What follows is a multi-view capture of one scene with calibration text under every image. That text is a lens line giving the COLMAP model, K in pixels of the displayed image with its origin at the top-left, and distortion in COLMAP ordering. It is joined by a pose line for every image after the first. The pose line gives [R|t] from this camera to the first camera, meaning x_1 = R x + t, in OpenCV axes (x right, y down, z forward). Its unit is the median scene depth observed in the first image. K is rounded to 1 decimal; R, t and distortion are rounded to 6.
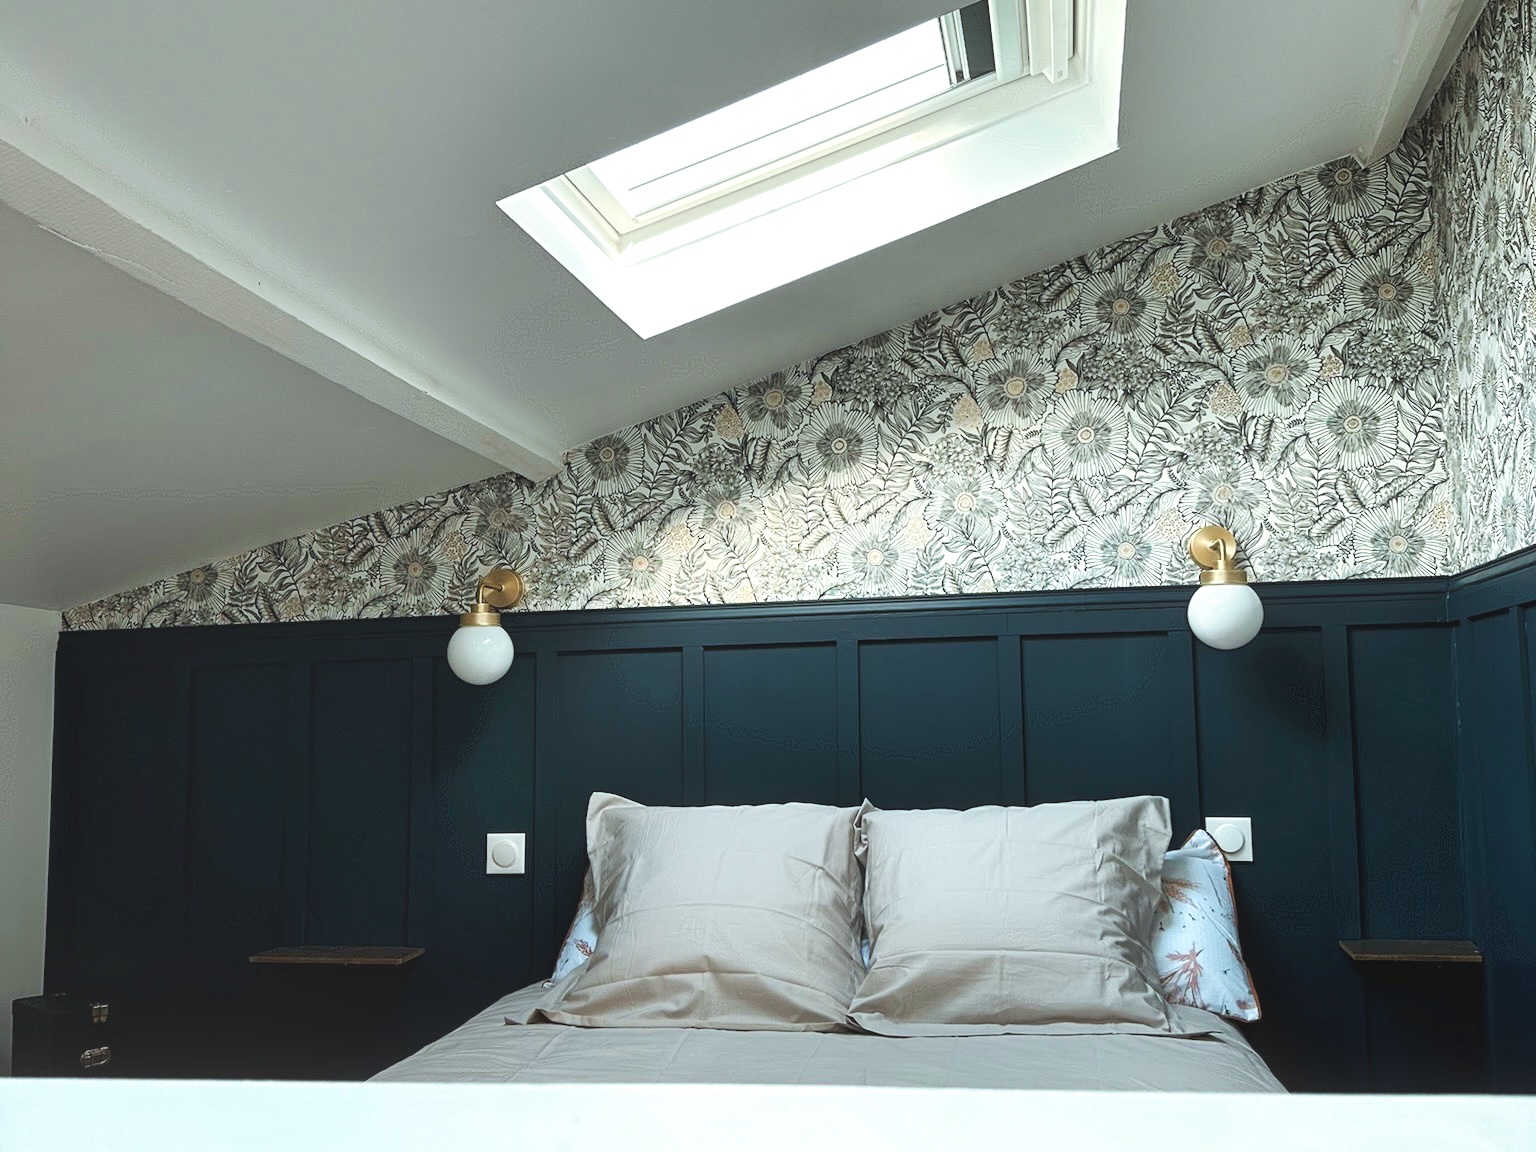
lens RADIAL K [[1239.6, 0, 768.2], [0, 1239.6, 535.5], [0, 0, 1]] dist [0.134448, -0.363849]
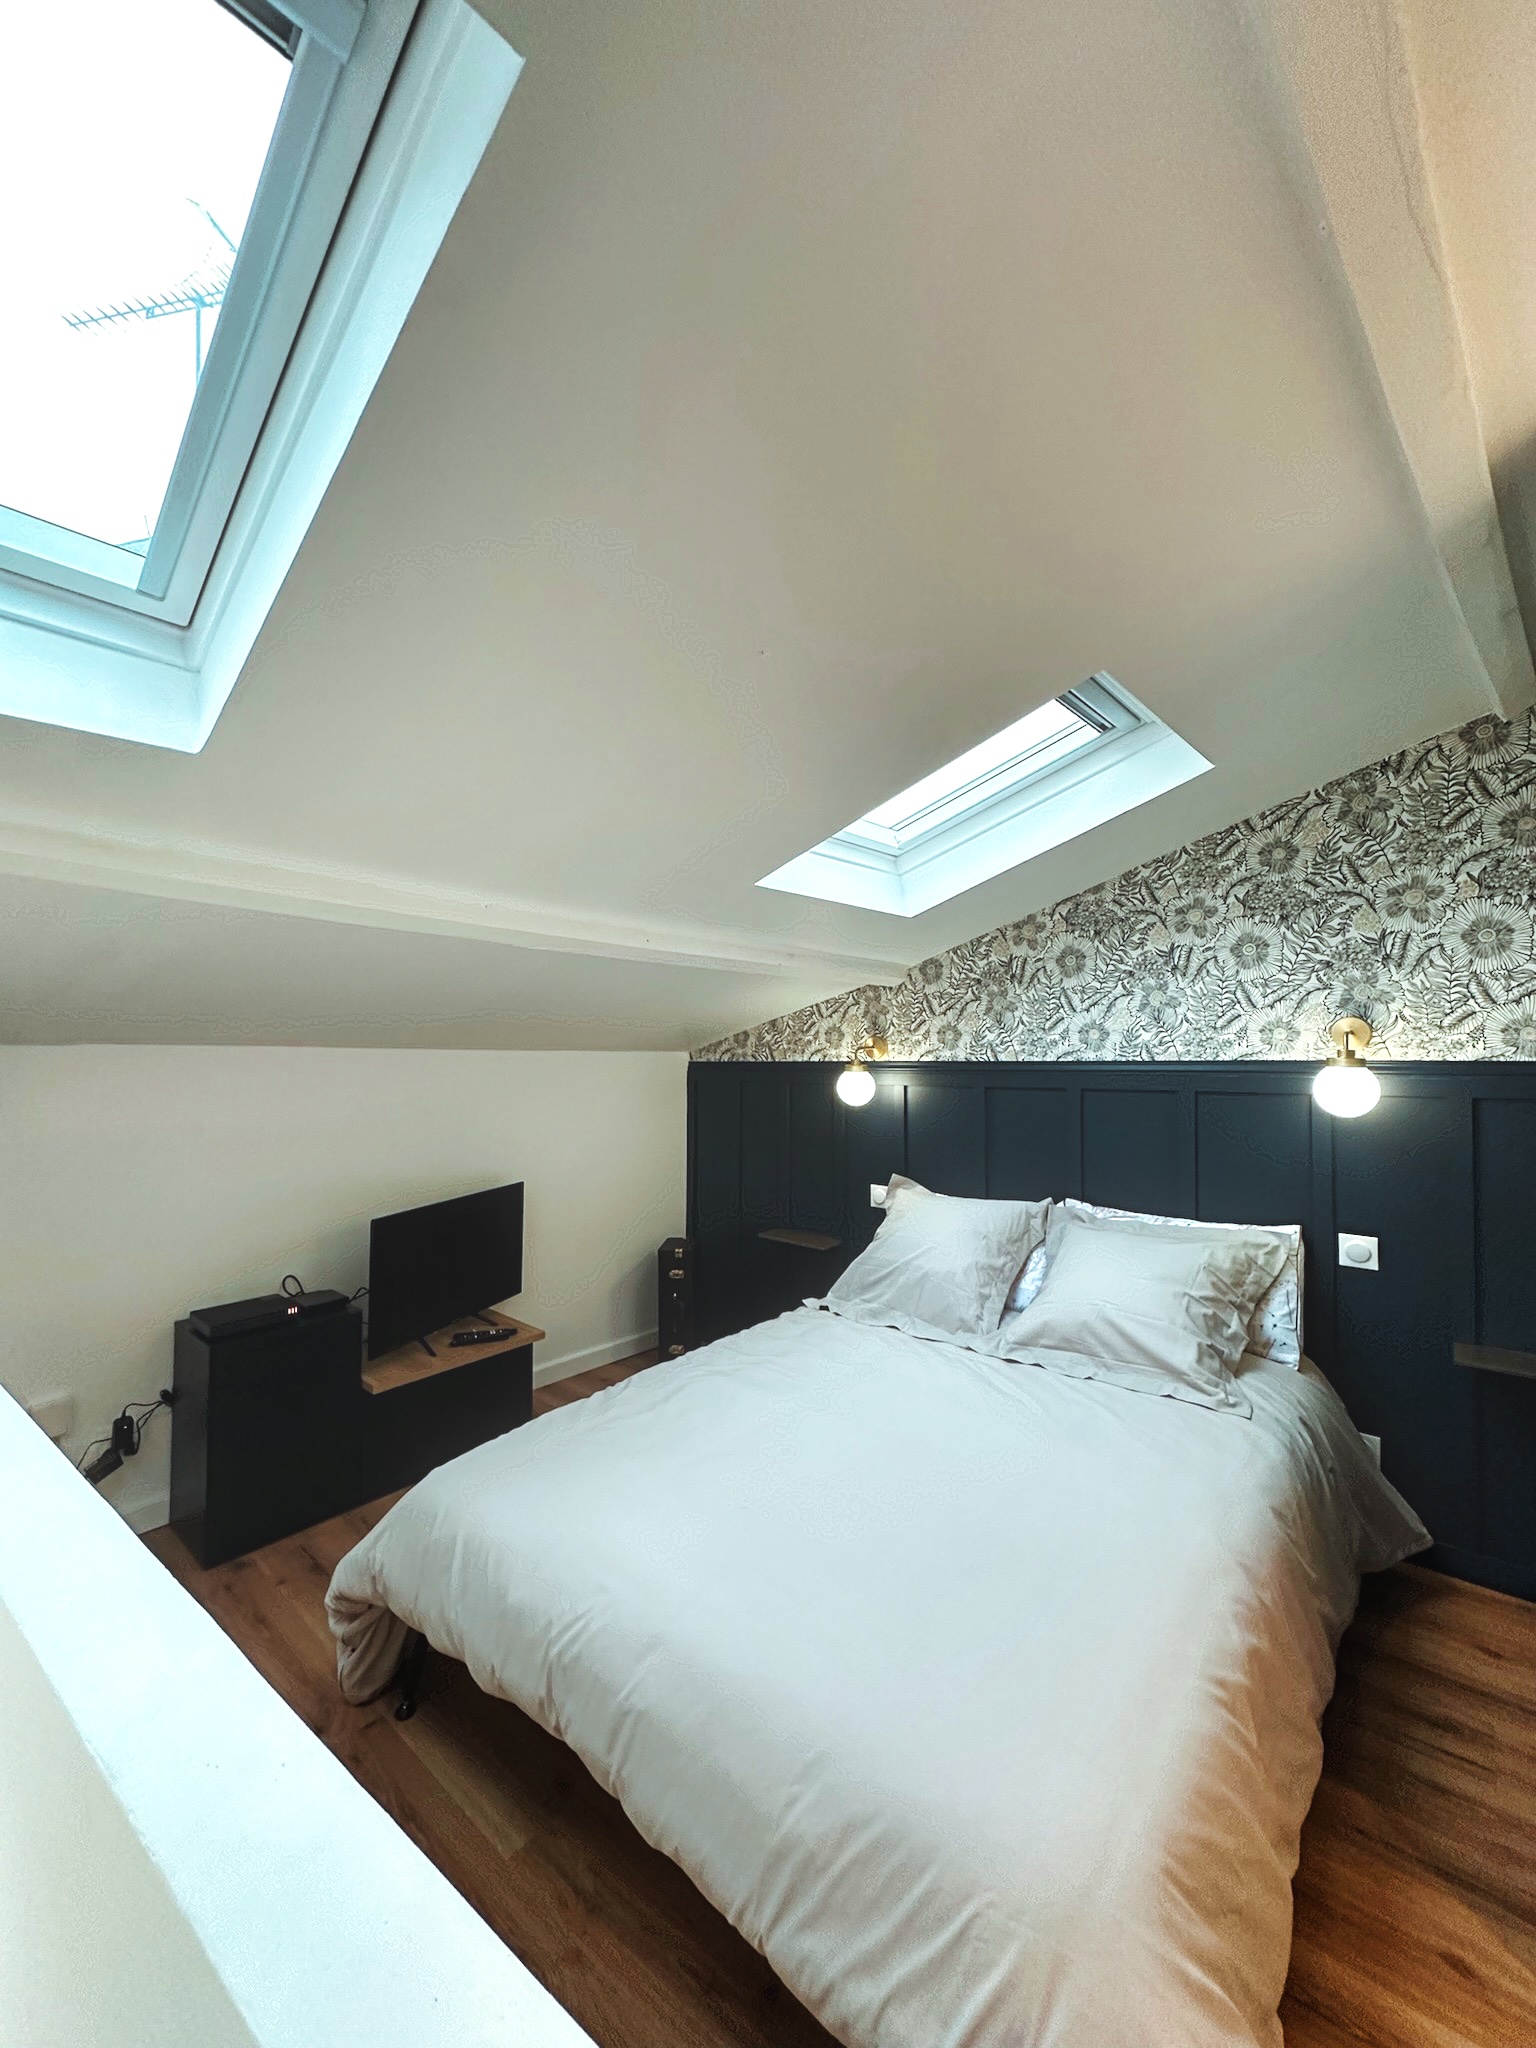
lens RADIAL K [[832.4, 0, 769.5], [0, 832.4, 1079.5], [0, 0, 1]] dist [-0.044258, 0.000124]
pose [[0.827226, 0.051768, -0.559479, 0.329890], [-0.005934, 0.996496, 0.083431, -0.009476], [0.561837, -0.065696, 0.824635, -0.053633]]
